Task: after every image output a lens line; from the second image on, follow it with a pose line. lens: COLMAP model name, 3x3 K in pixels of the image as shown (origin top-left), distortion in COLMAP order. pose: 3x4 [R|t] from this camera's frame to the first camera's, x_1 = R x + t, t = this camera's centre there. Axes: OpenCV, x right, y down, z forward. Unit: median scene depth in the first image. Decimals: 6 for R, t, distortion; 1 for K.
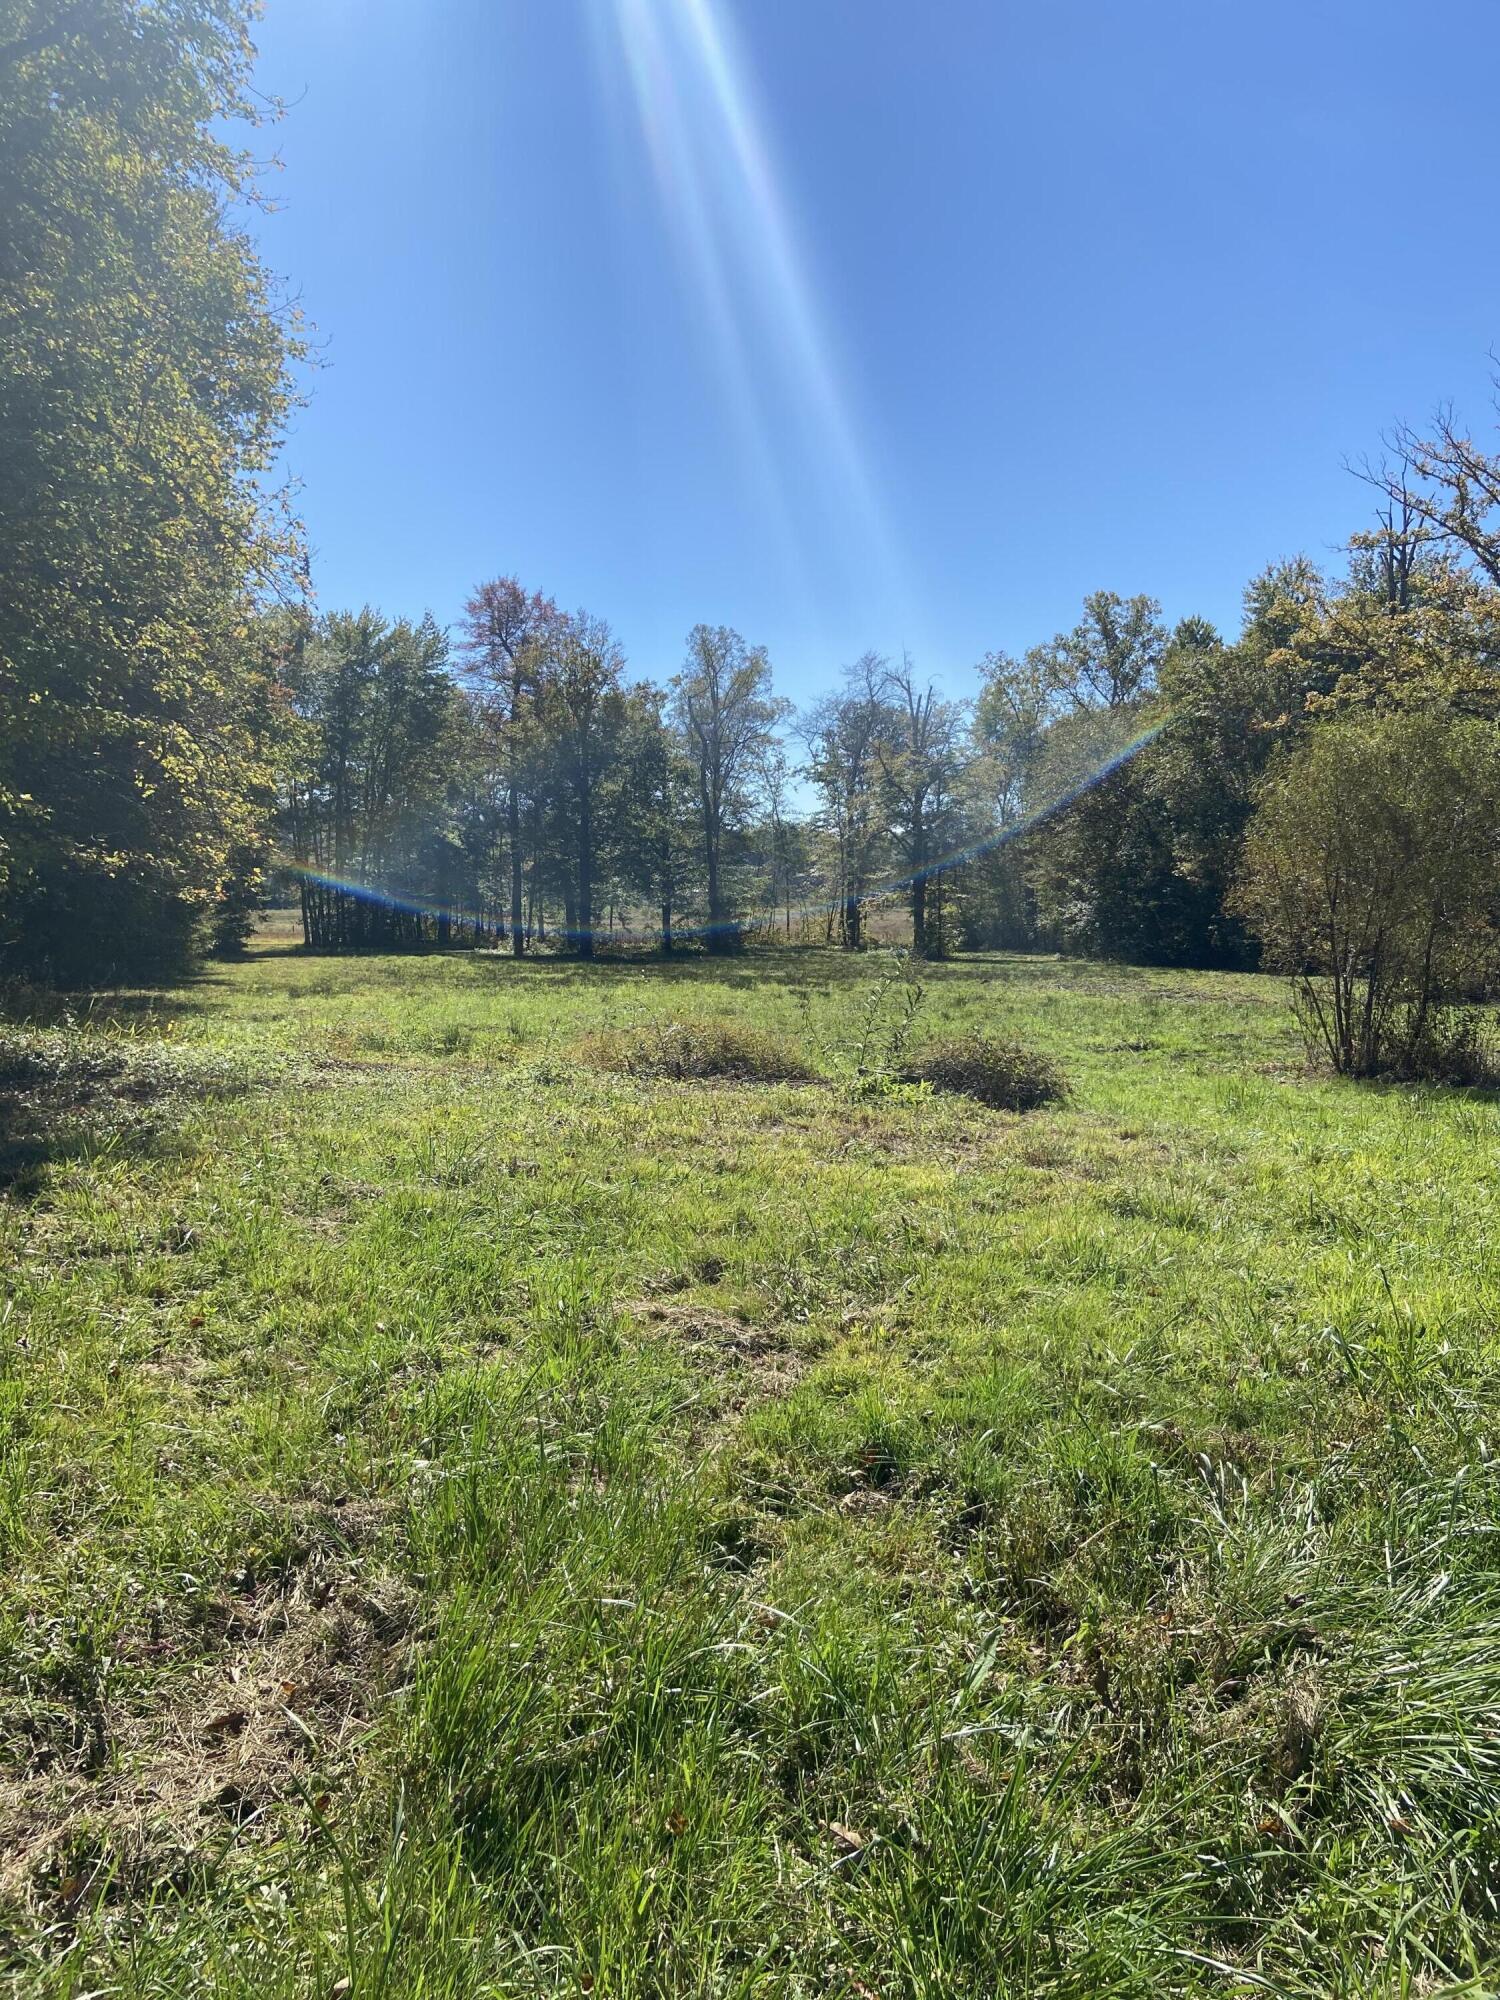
lens RADIAL K [[1502.3, 0, 749.4], [0, 1502.3, 1000.0], [0, 0, 1]] dist [0.008787, 0.001504]
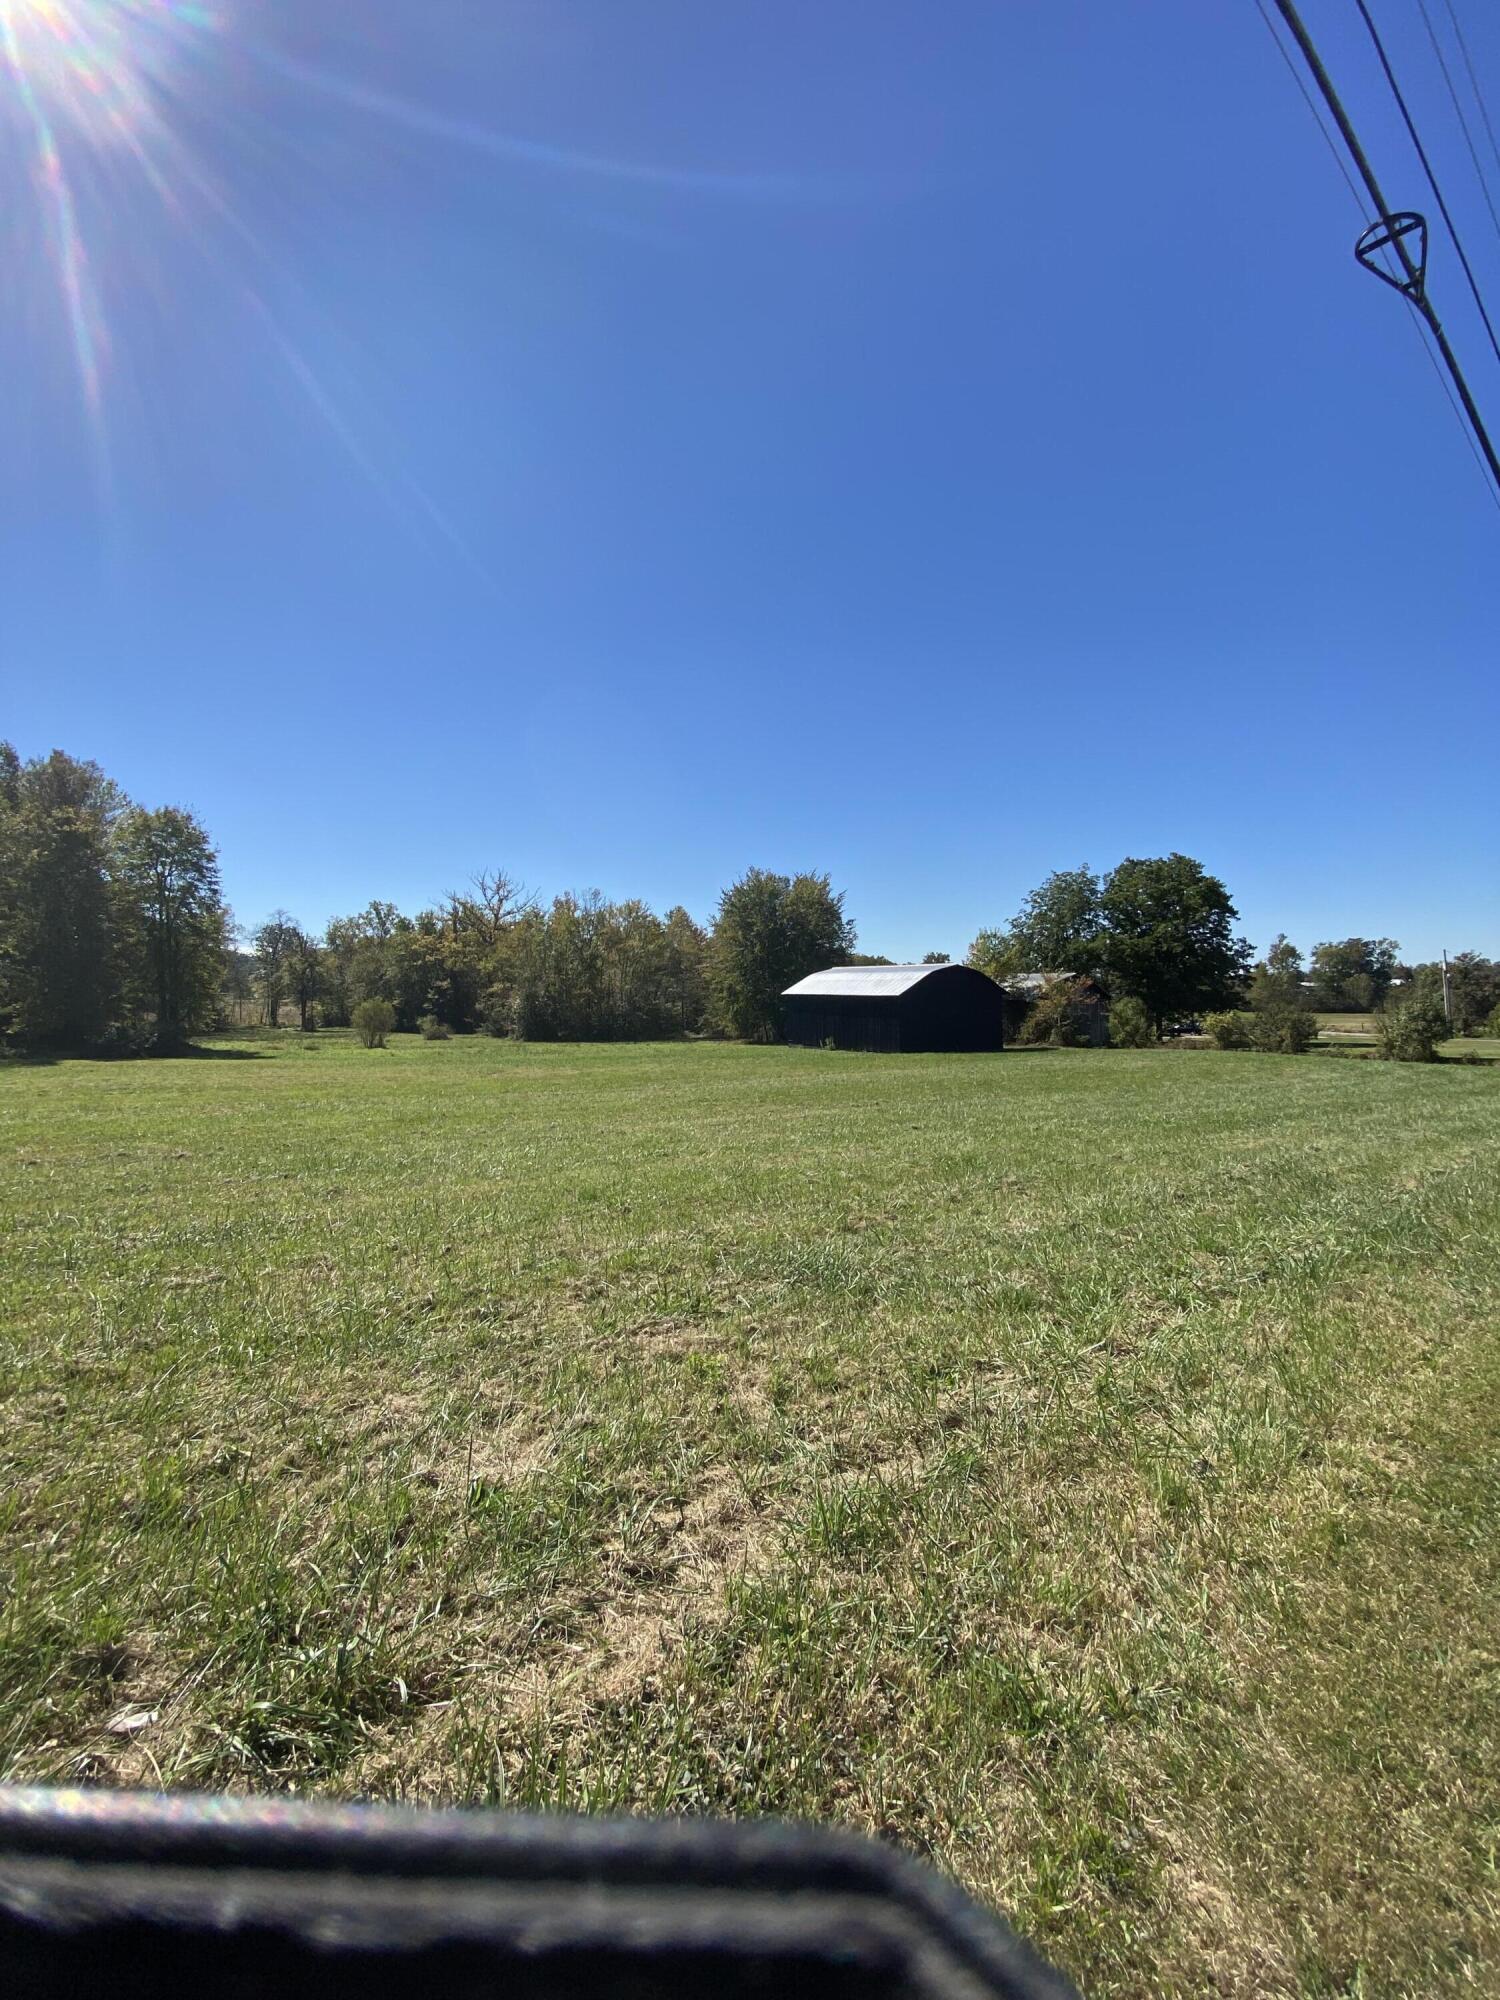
lens RADIAL K [[800.4, 0, 752.9], [0, 800.4, 994.0], [0, 0, 1]] dist [0.000788, 0.000023]
pose [[0.809267, -0.012943, 0.587299, -0.073123], [0.005490, 0.999880, 0.014470, -0.106845], [-0.587416, -0.008486, 0.809241, -0.598144]]
